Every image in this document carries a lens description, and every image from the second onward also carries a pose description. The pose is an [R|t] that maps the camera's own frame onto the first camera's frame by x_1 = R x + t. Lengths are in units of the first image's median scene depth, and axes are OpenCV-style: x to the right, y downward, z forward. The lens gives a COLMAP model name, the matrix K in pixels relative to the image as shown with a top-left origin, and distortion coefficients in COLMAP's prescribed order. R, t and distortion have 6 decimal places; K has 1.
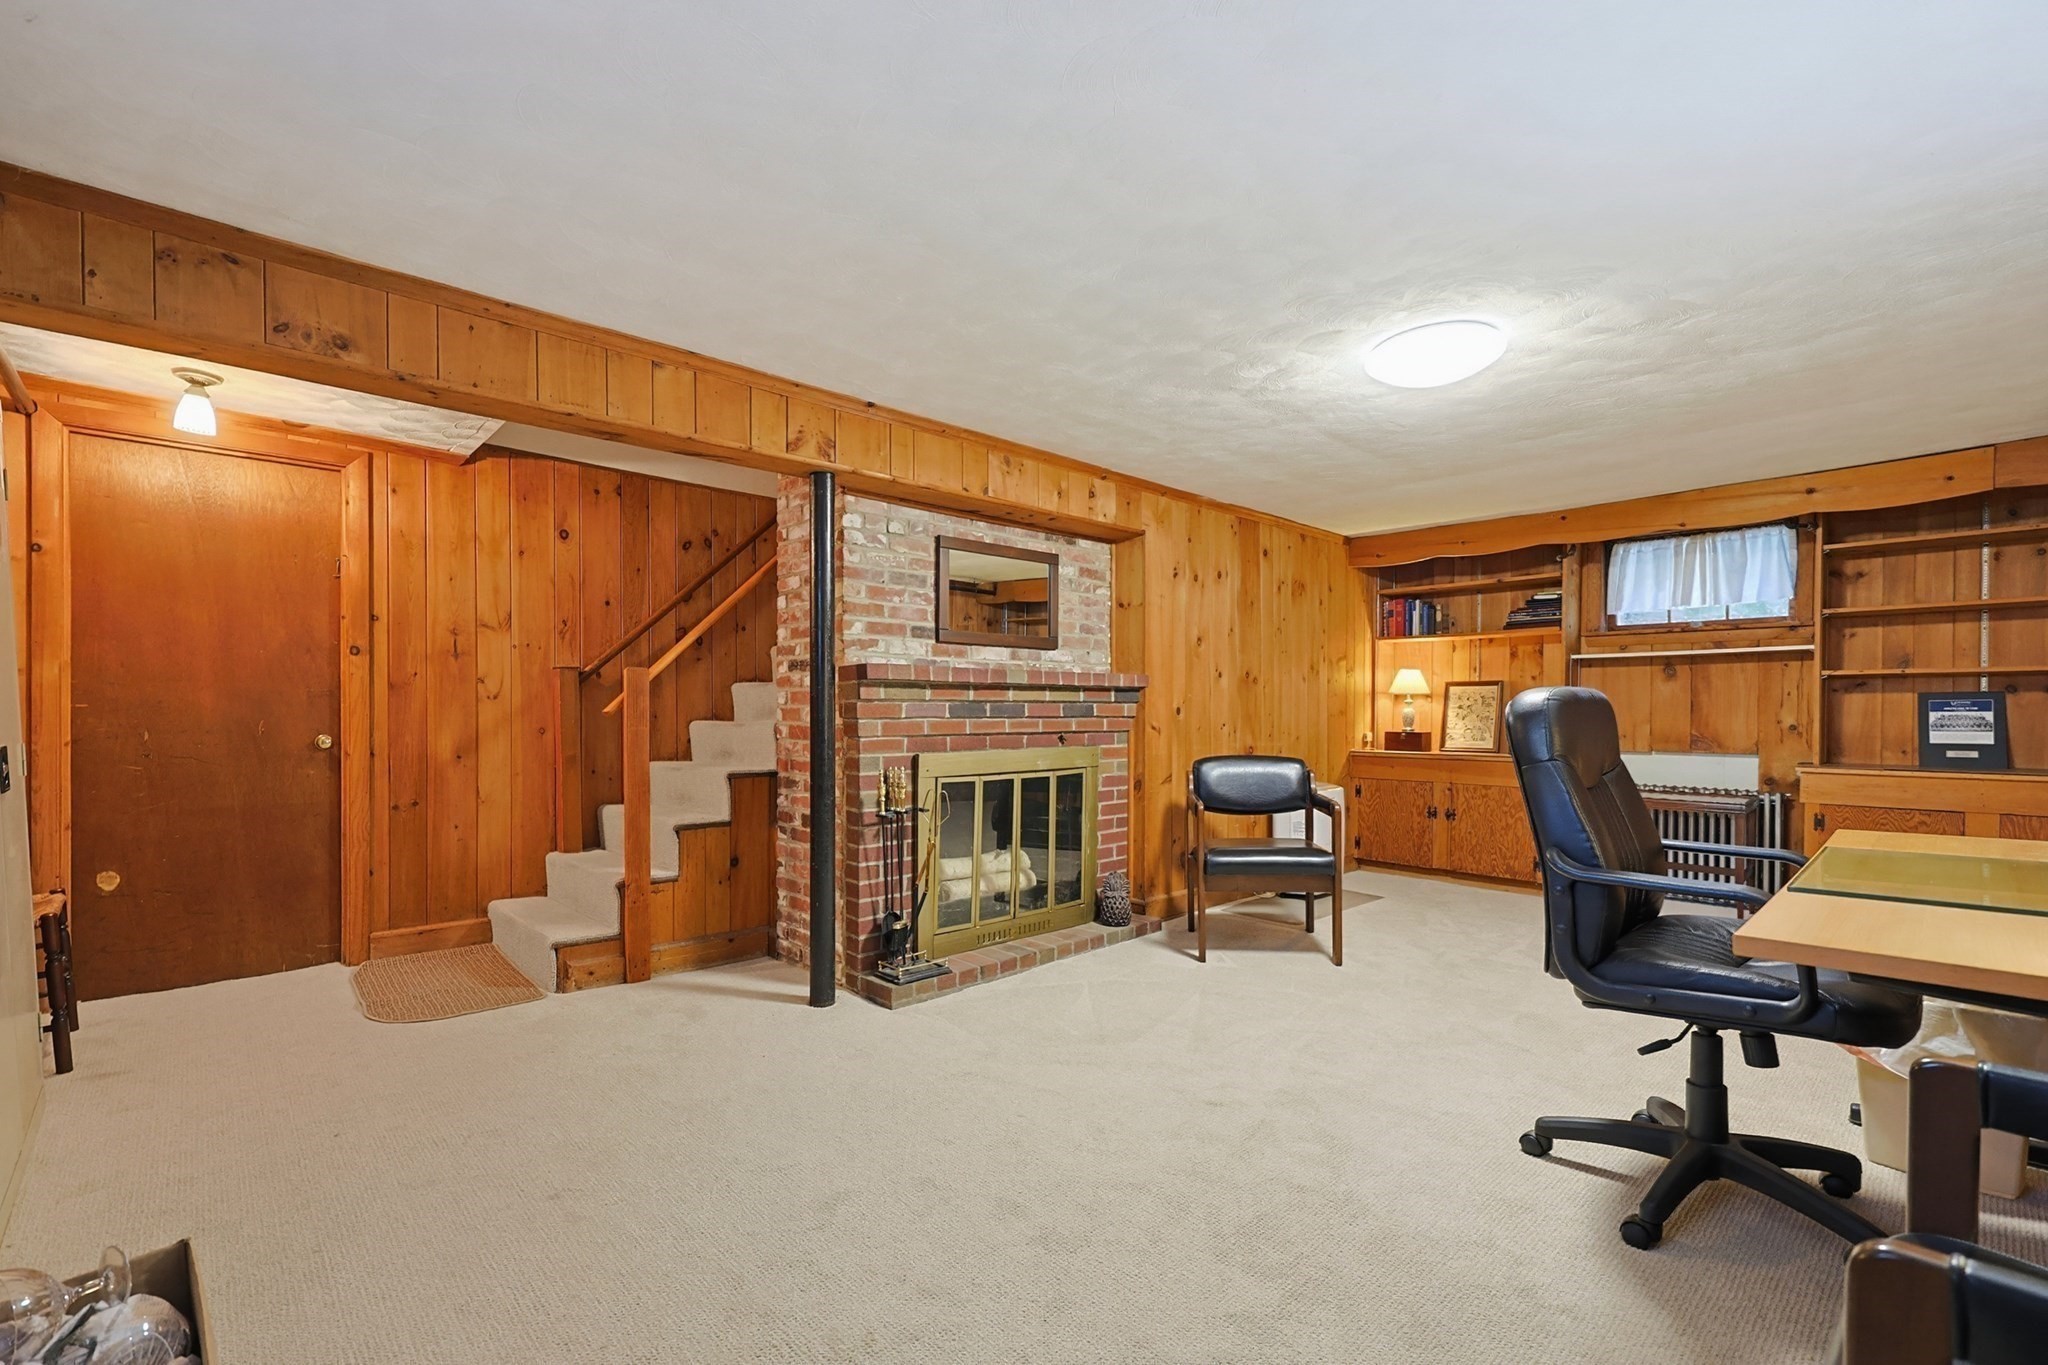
lens RADIAL K [[894.8, 0, 1048.9], [0, 894.8, 690.1], [0, 0, 1]] dist [-0.001080, 0.000066]
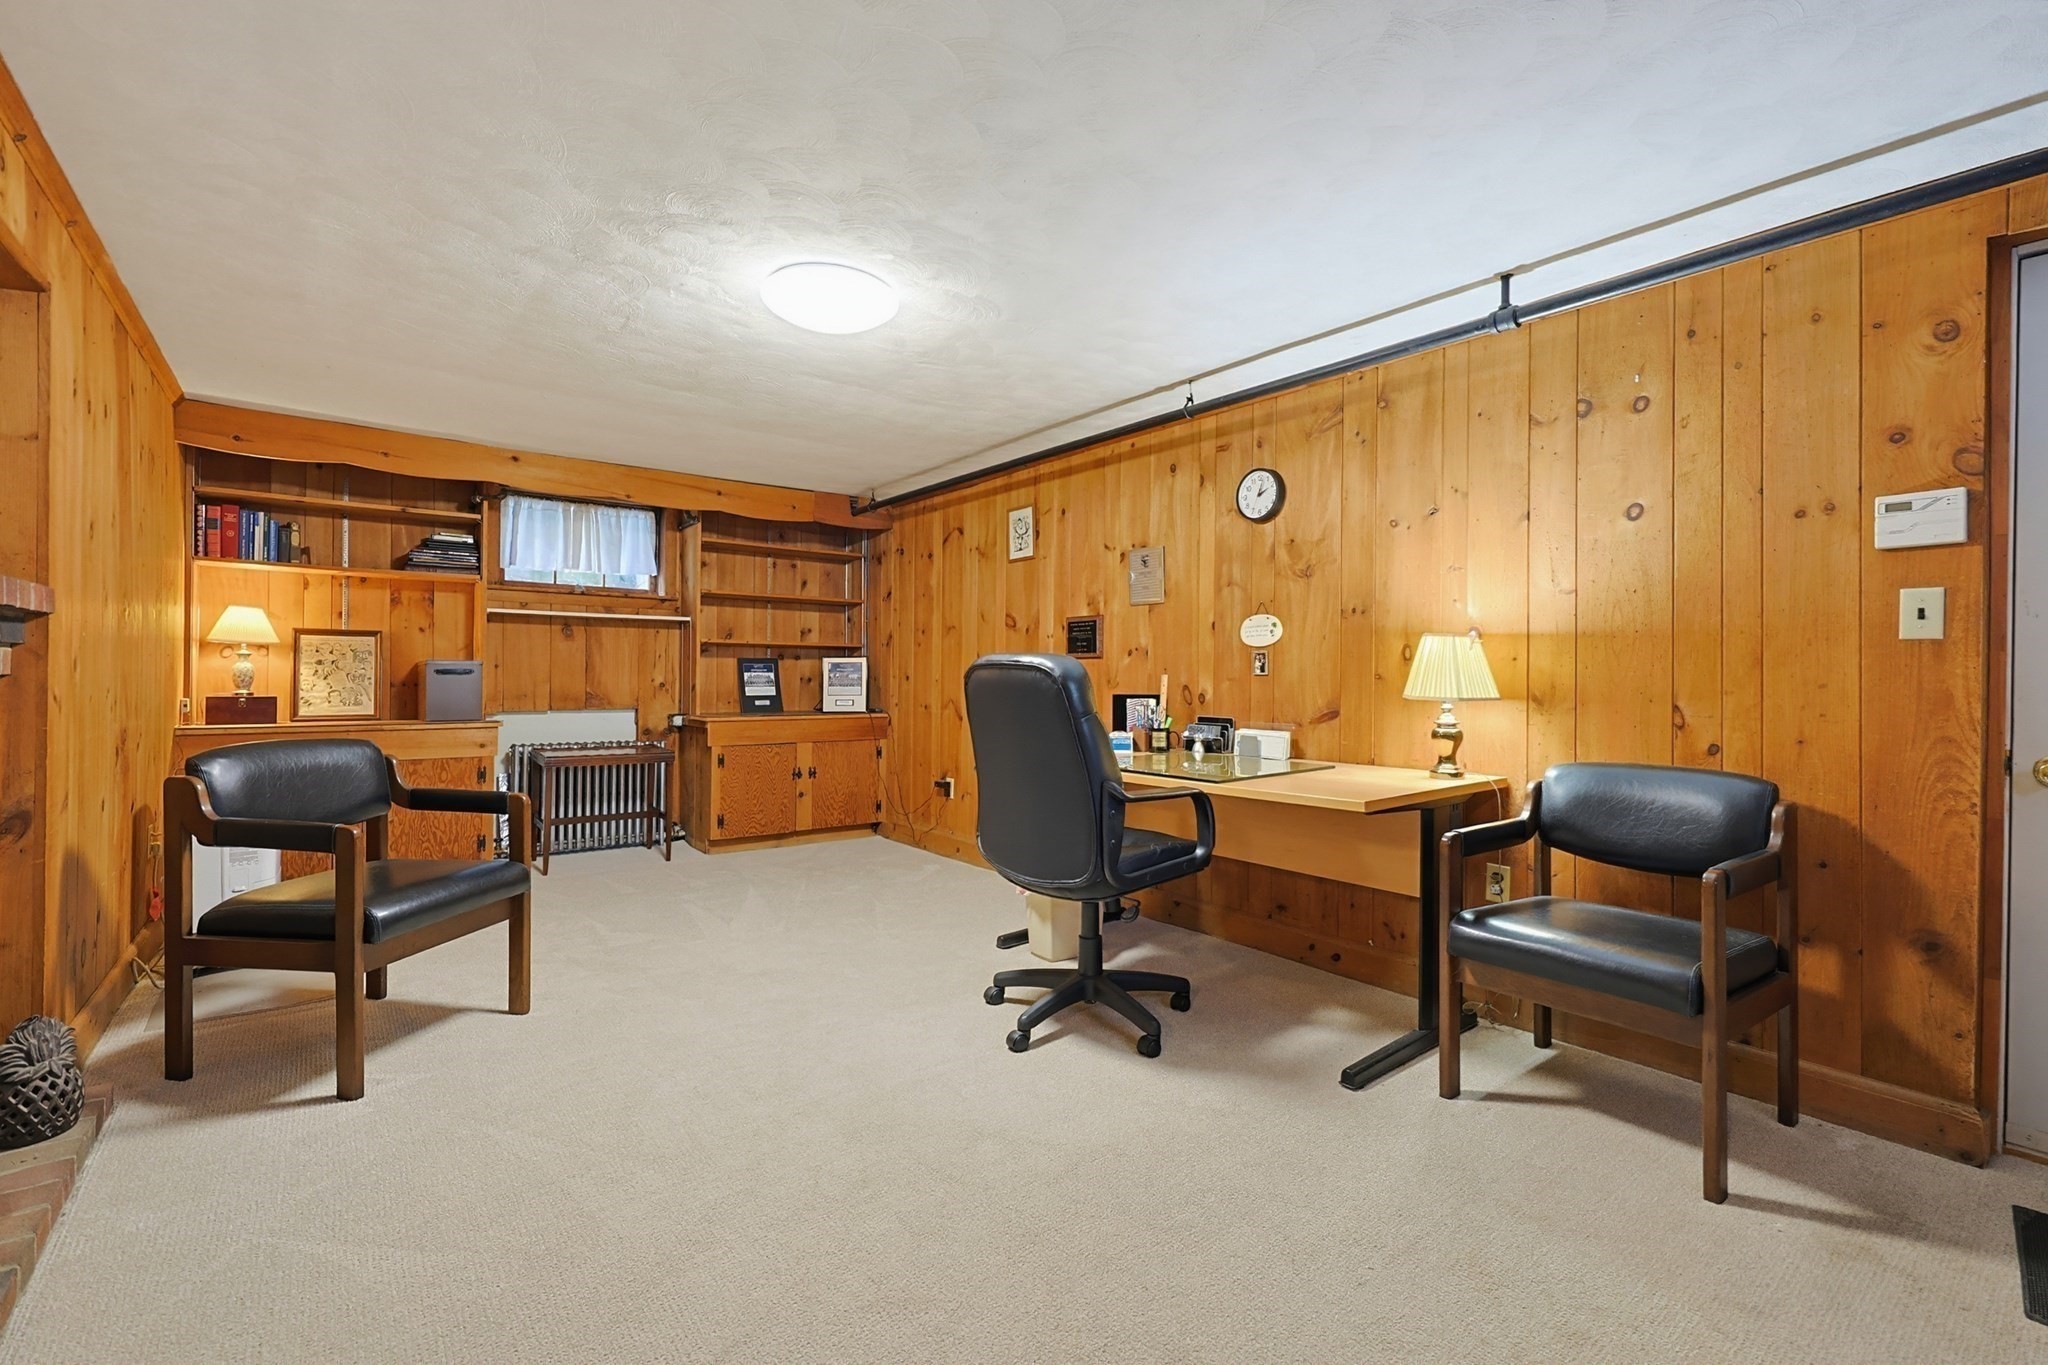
lens RADIAL K [[884.0, 0, 1028.7], [0, 884.0, 664.8], [0, 0, 1]] dist [-0.002676, 0.000039]
pose [[0.102184, 0.012419, 0.994688, -0.262091], [-0.032539, 0.999429, -0.009136, 0.009324], [-0.994233, -0.031433, 0.102529, 0.369957]]
